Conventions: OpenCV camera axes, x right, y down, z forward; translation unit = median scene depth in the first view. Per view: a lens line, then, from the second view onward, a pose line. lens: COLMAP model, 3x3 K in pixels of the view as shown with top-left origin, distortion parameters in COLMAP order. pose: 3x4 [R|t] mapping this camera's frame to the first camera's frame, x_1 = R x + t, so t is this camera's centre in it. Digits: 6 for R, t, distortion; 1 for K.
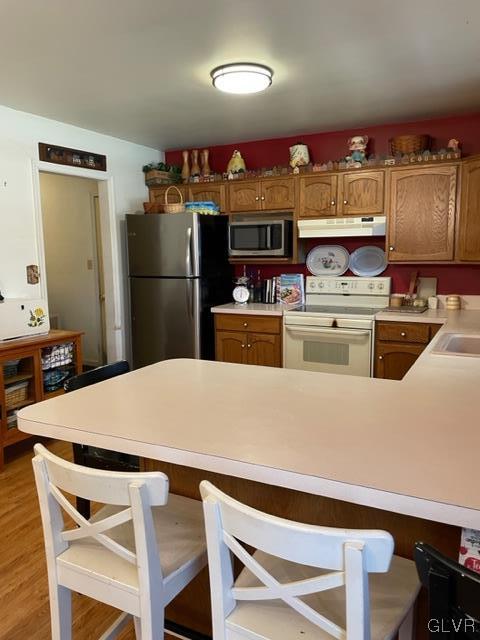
lens RADIAL K [[488.9, 0, 237.5], [0, 488.9, 321.6], [0, 0, 1]] dist [0.089252, -0.111143]
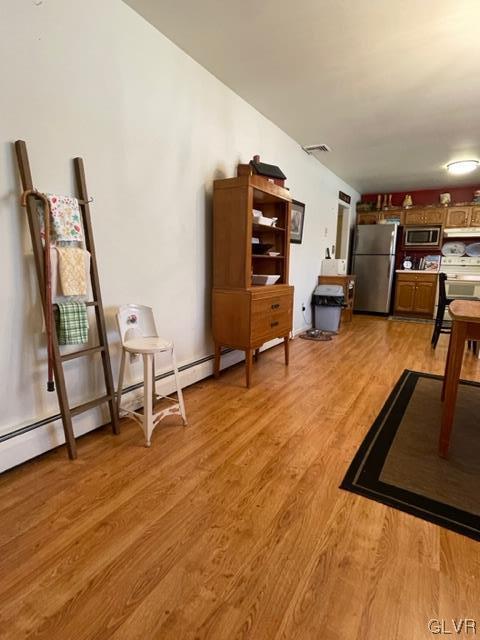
lens RADIAL K [[324.2, 0, 242.5], [0, 324.2, 320.9], [0, 0, 1]] dist [-0.010582, 0.000067]
pose [[0.996475, 0.042790, -0.072152, -0.613299], [-0.039913, 0.998368, 0.040851, 0.162679], [0.073782, -0.037827, 0.996557, -0.449875]]
